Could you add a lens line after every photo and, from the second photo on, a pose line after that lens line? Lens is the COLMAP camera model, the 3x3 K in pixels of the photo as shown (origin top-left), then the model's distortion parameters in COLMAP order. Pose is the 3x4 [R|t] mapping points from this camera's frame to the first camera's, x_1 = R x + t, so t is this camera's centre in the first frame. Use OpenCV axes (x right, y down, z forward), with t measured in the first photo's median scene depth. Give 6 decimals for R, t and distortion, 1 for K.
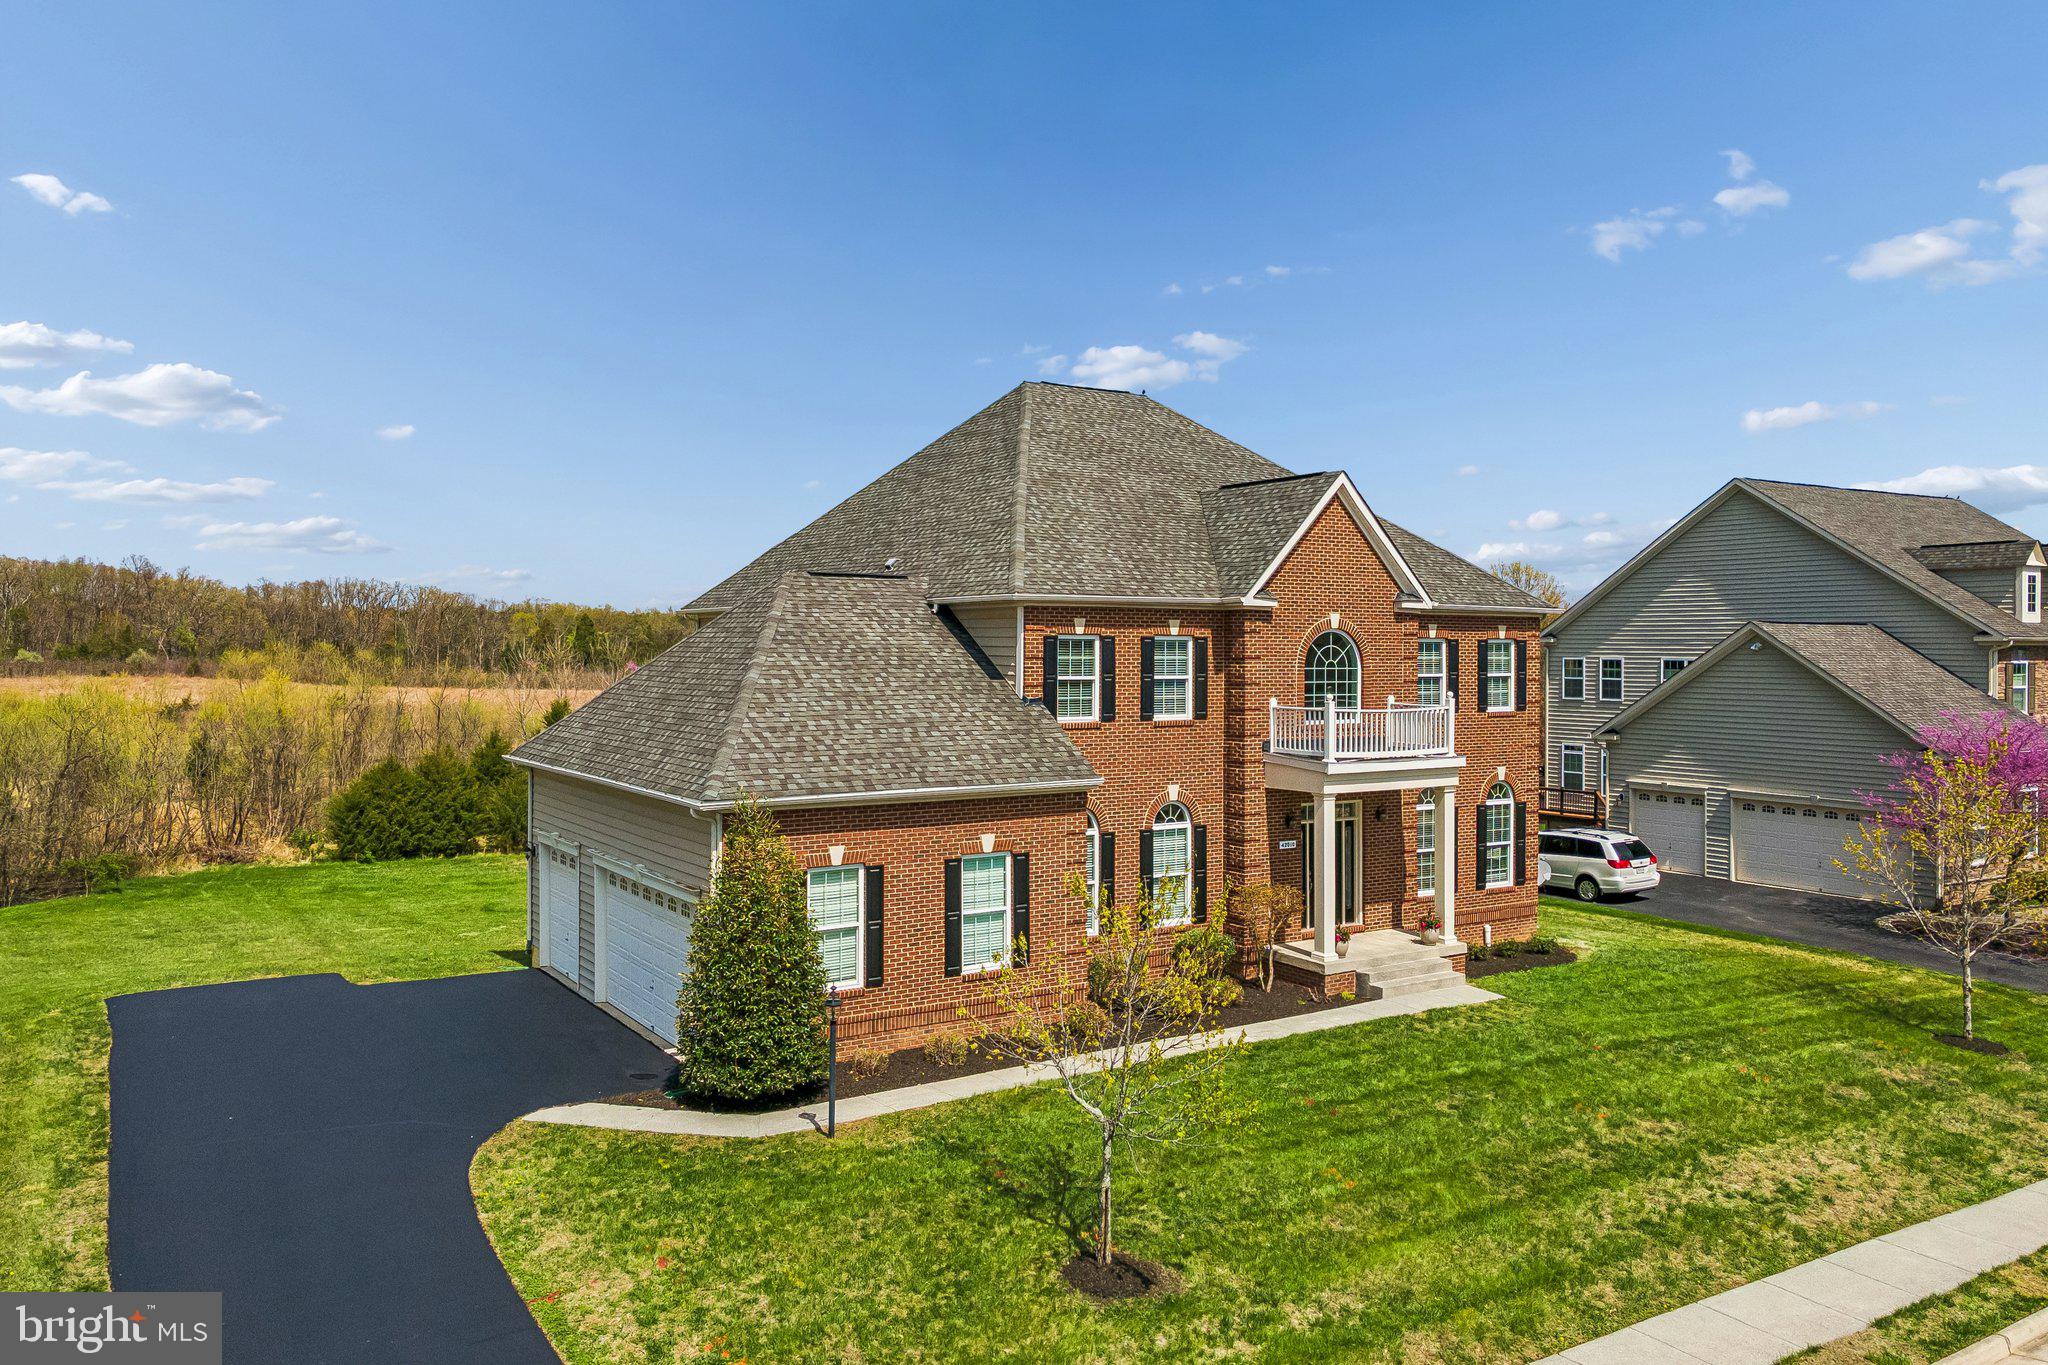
lens RADIAL K [[1500.2, 0, 1013.0], [0, 1500.2, 655.5], [0, 0, 1]] dist [0.013430, 0.035774]
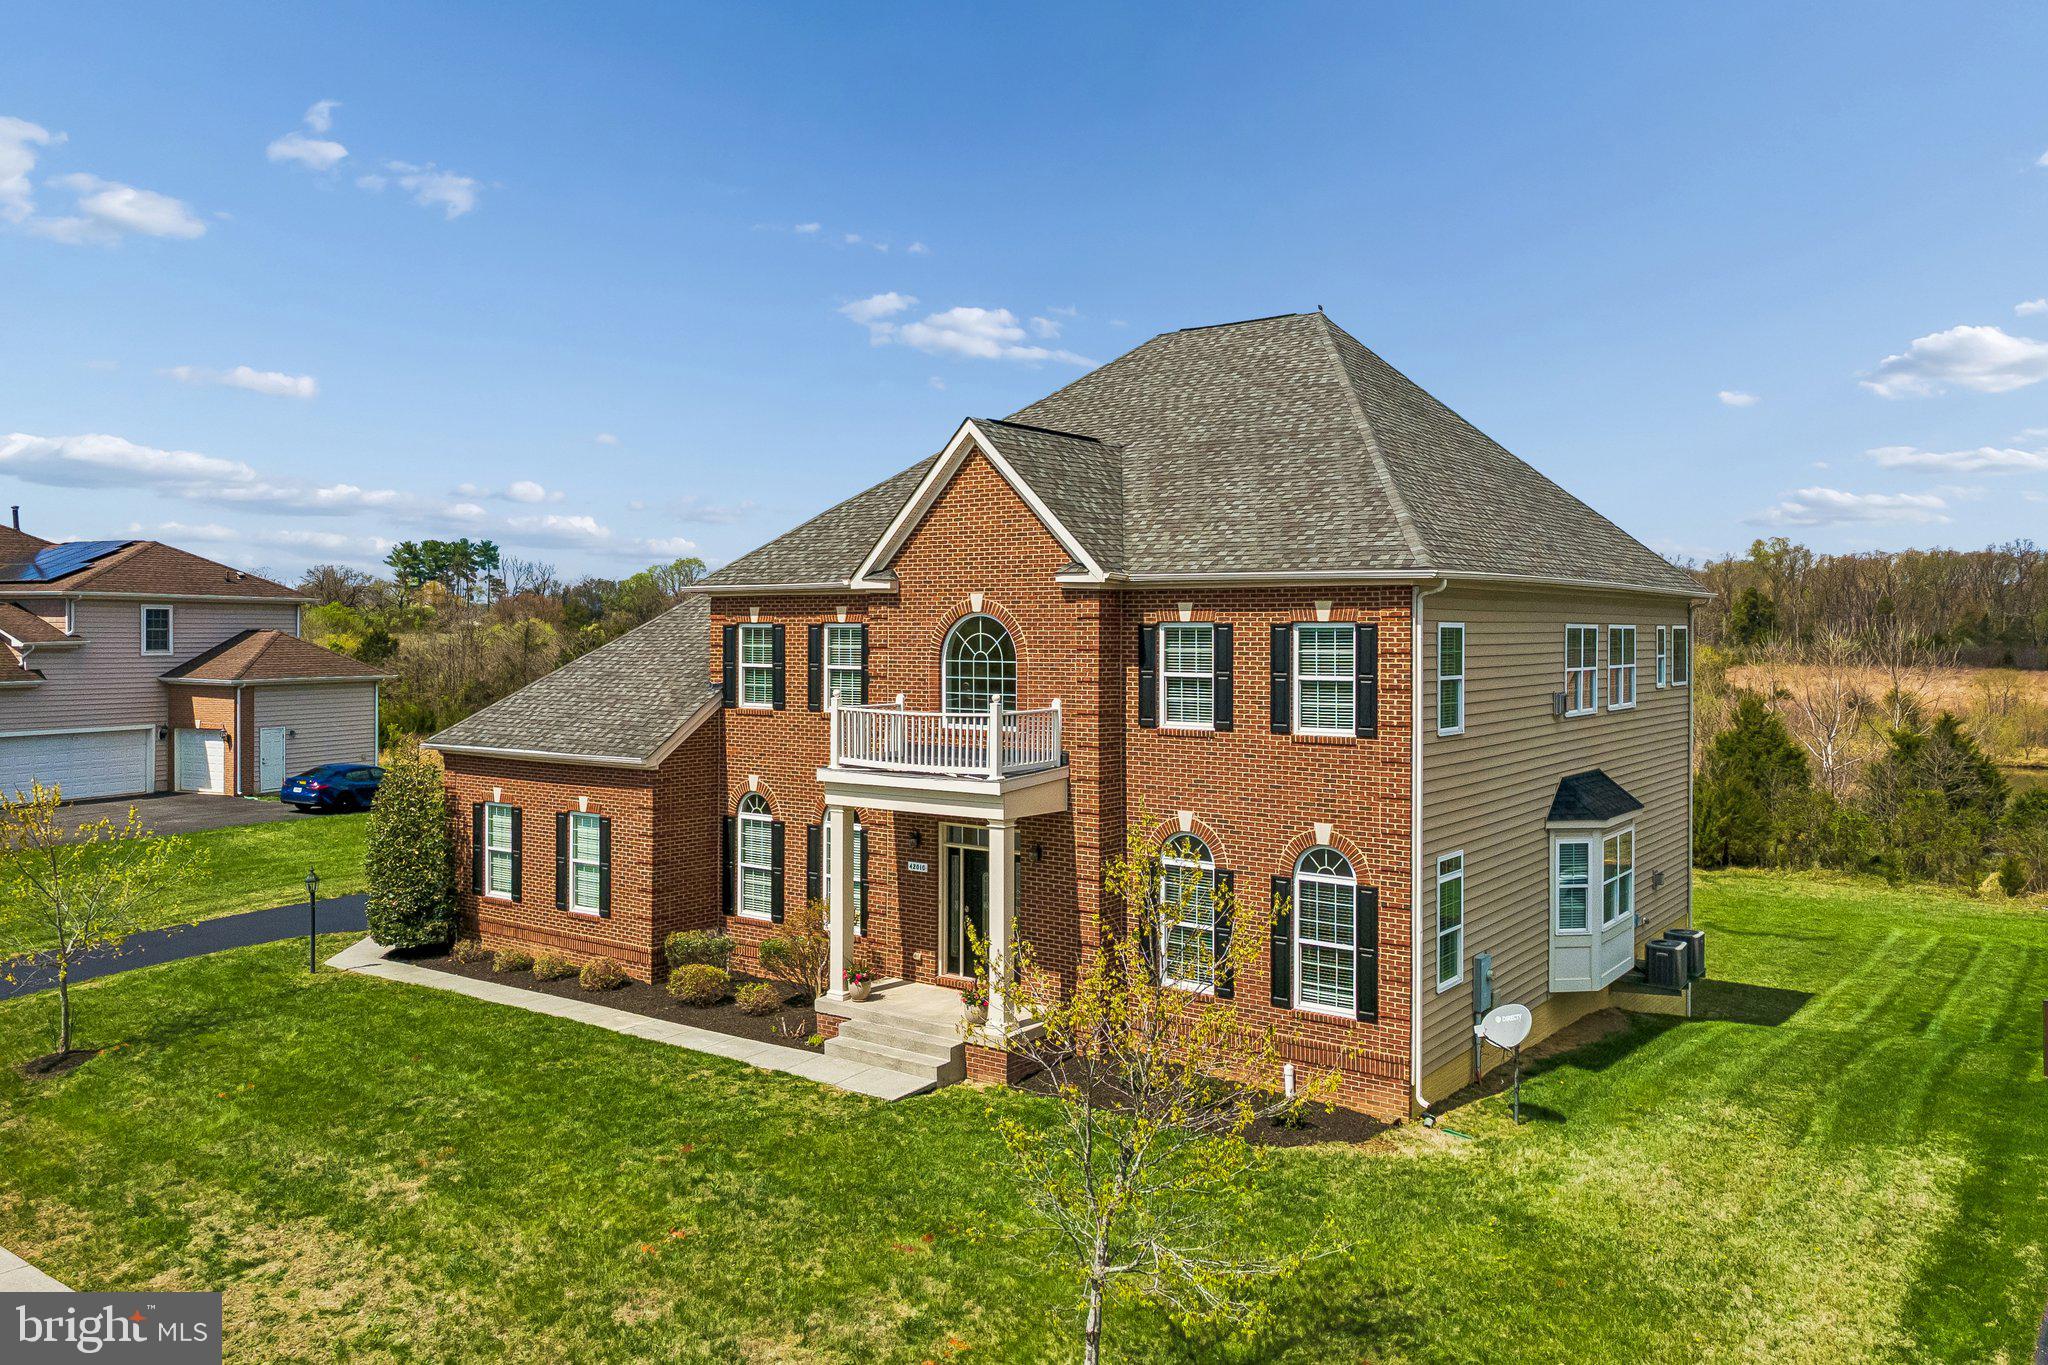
lens RADIAL K [[1511.8, 0, 1016.4], [0, 1511.8, 629.2], [0, 0, 1]] dist [-0.000990, 0.060605]
pose [[0.355060, -0.005904, -0.934825, 1.049253], [-0.005083, 0.999953, -0.008246, -0.002238], [0.934830, 0.007680, 0.355013, 0.781400]]
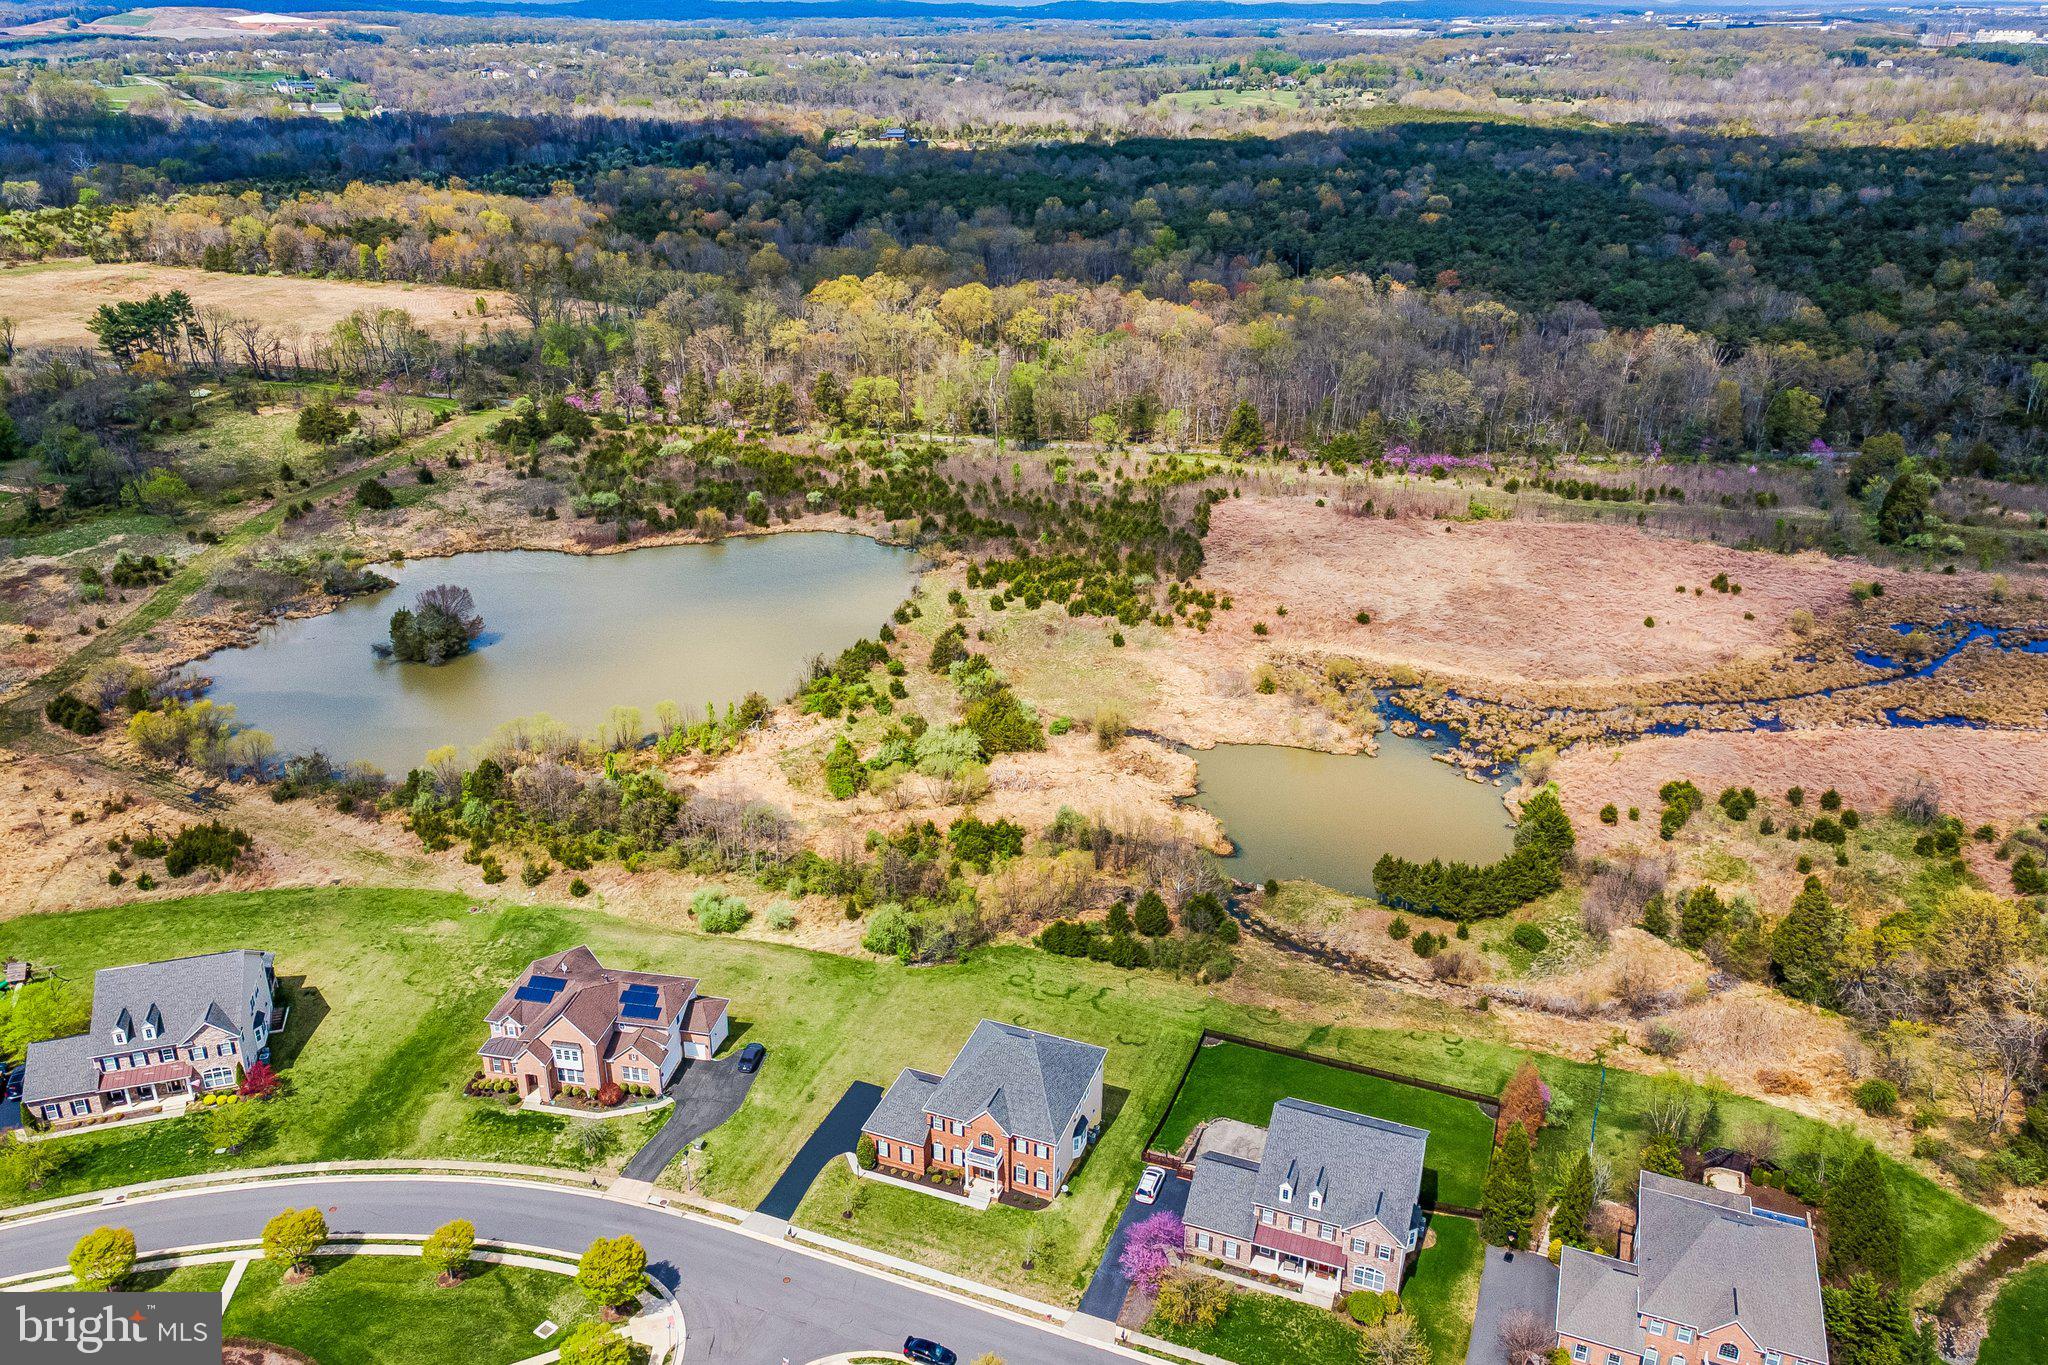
lens RADIAL K [[1500.2, 0, 1013.0], [0, 1500.2, 655.5], [0, 0, 1]] dist [0.013430, 0.035774]
pose [[0.586368, 0.302677, -0.751371, 3.886804], [-0.002395, 0.928212, 0.372045, -3.688435], [0.810041, -0.216356, 0.544999, -1.472002]]
